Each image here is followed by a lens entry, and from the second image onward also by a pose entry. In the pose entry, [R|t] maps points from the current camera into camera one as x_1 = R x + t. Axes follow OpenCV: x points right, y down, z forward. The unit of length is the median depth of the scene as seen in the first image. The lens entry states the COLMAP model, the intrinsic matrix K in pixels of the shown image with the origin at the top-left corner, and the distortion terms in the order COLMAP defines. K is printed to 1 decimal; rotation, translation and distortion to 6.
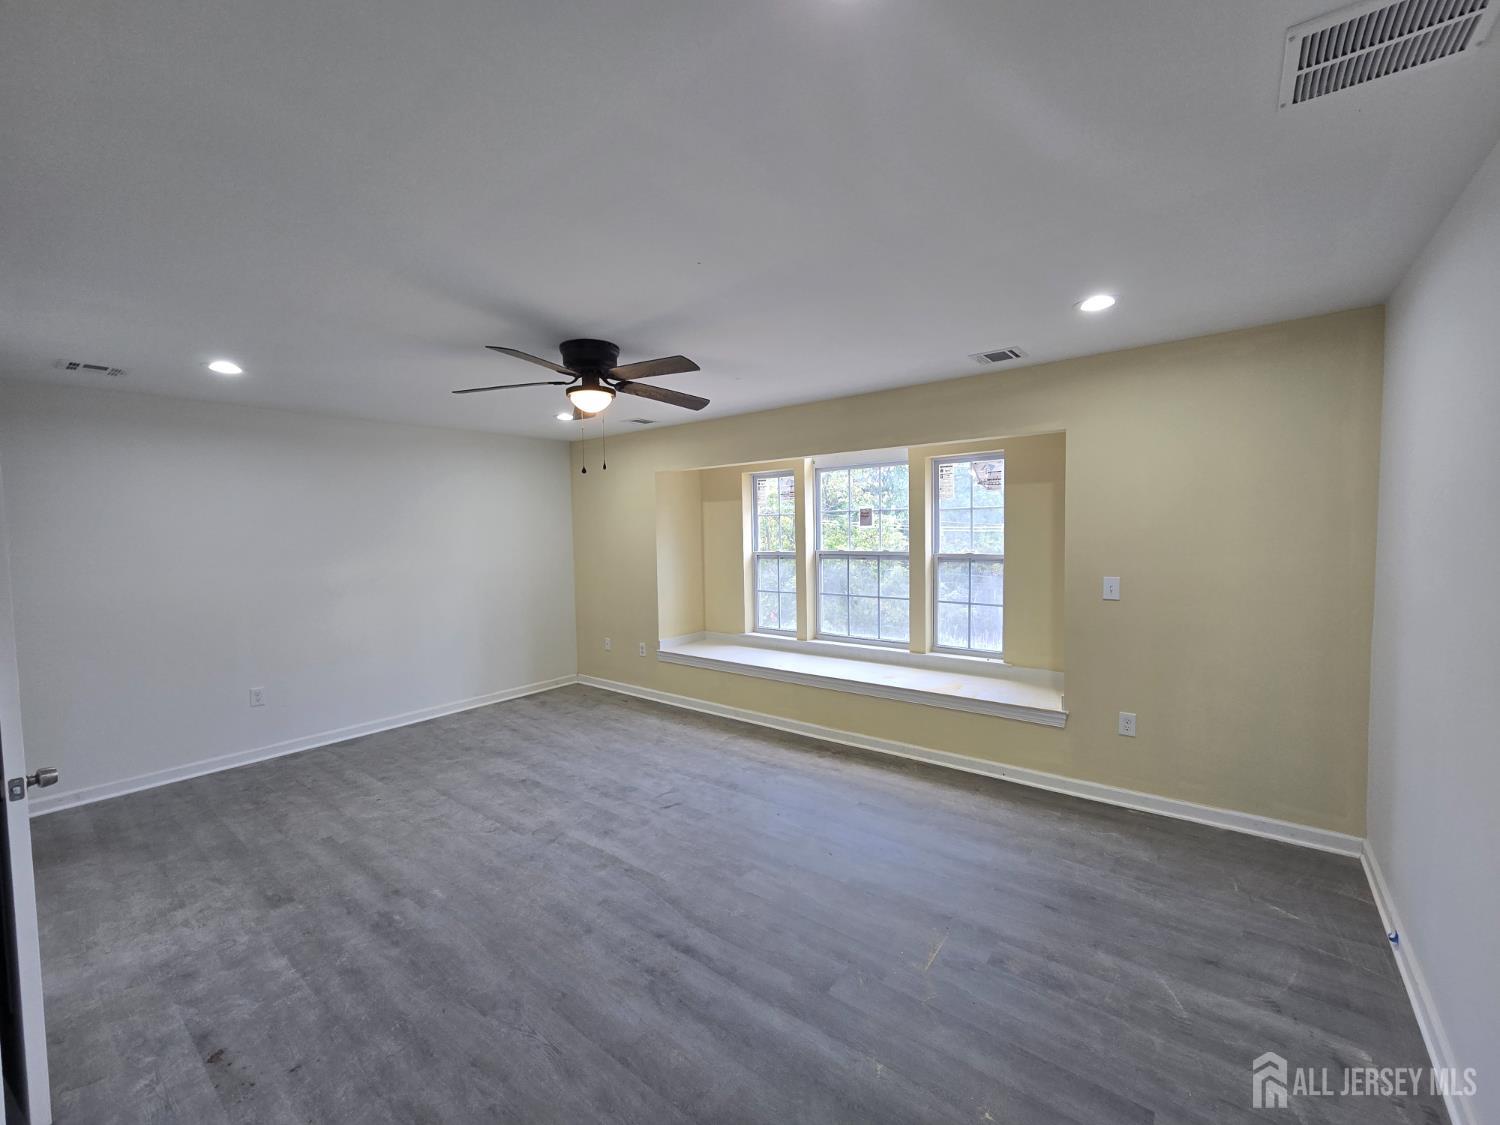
lens RADIAL K [[619.3, 0, 747.8], [0, 619.3, 565.8], [0, 0, 1]] dist [-0.000891, 0.001566]
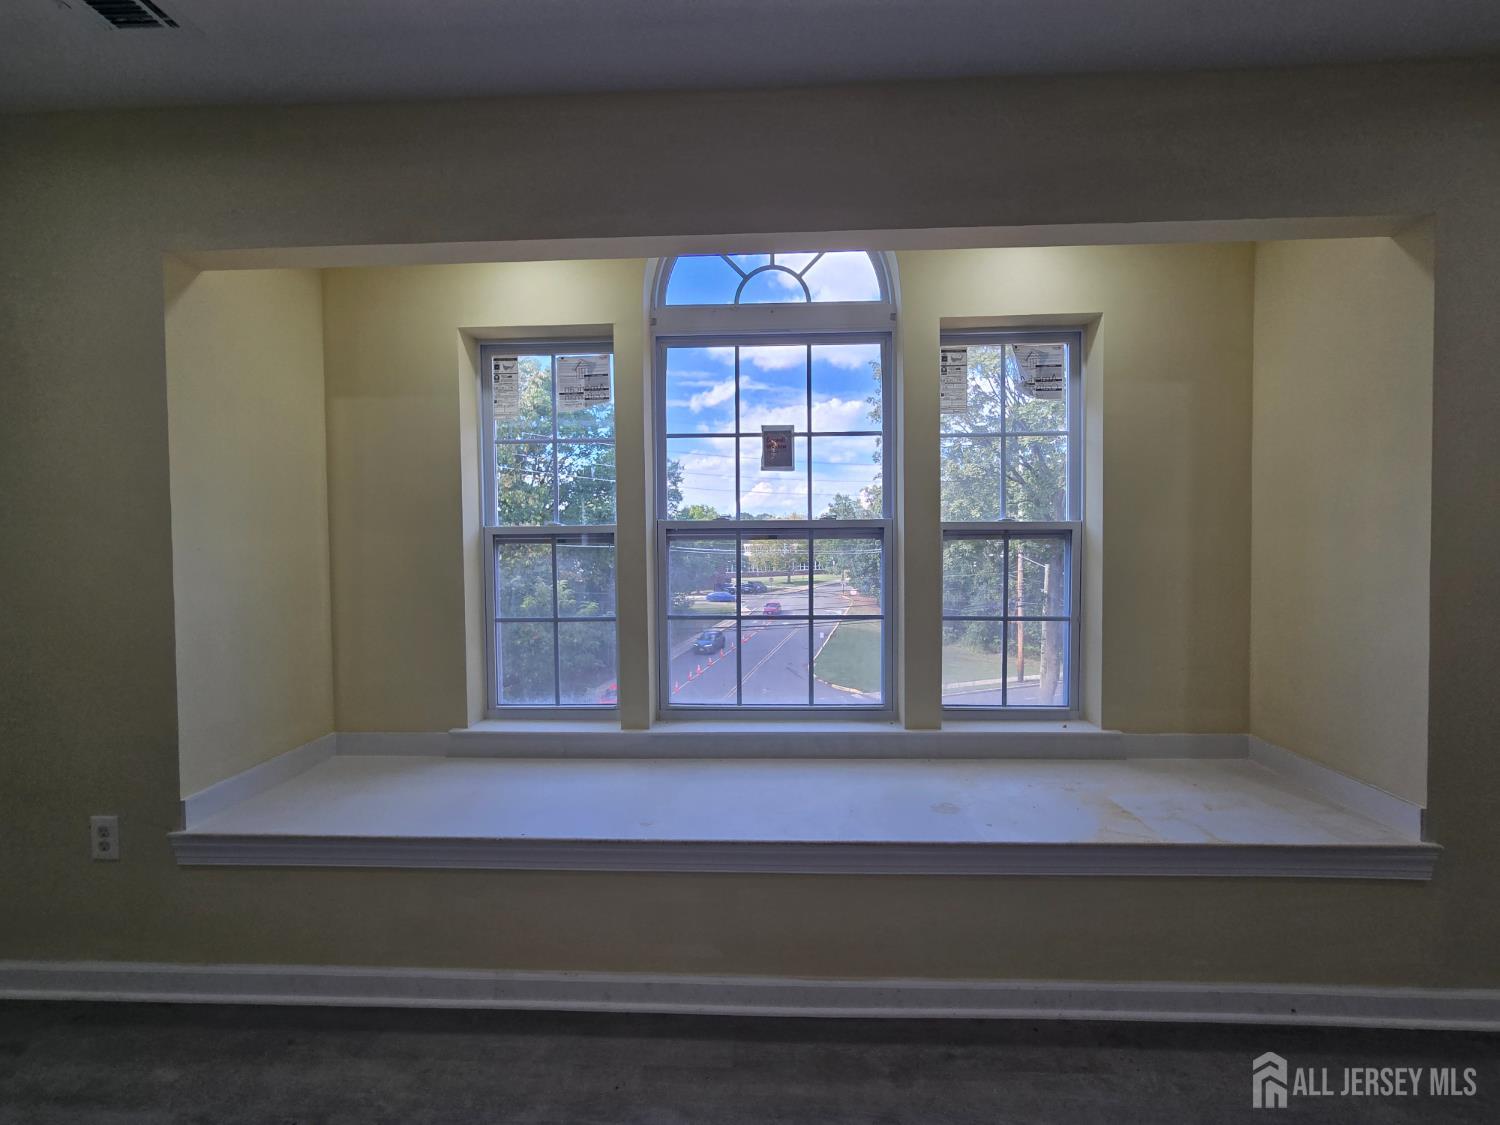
lens RADIAL K [[619.3, 0, 747.8], [0, 619.3, 565.8], [0, 0, 1]] dist [-0.000891, 0.001566]
pose [[0.808616, -0.010193, 0.588249, -0.099231], [0.028270, 0.999368, -0.021545, 0.019095], [-0.587657, 0.034051, 0.808393, 0.603936]]
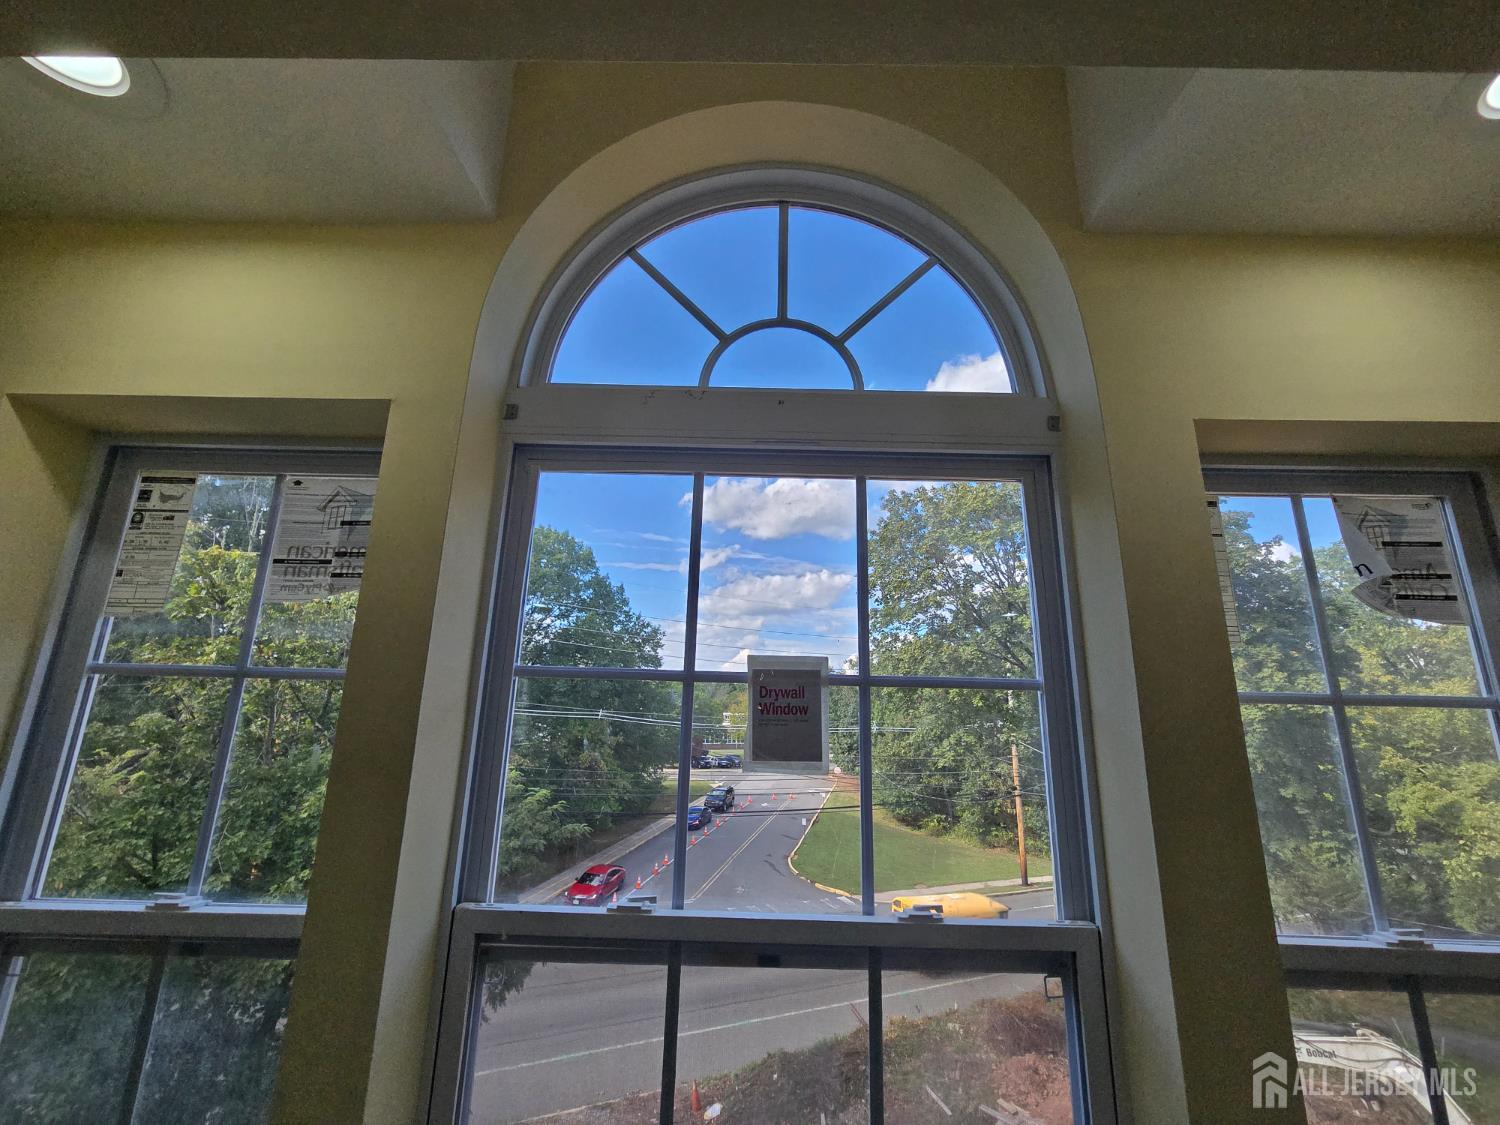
lens RADIAL K [[619.3, 0, 747.8], [0, 619.3, 565.8], [0, 0, 1]] dist [-0.000891, 0.001566]
pose [[0.788610, 0.177057, 0.588851, 0.058865], [-0.003423, 0.958896, -0.283738, -0.064154], [-0.614884, 0.221743, 0.756801, 0.810126]]
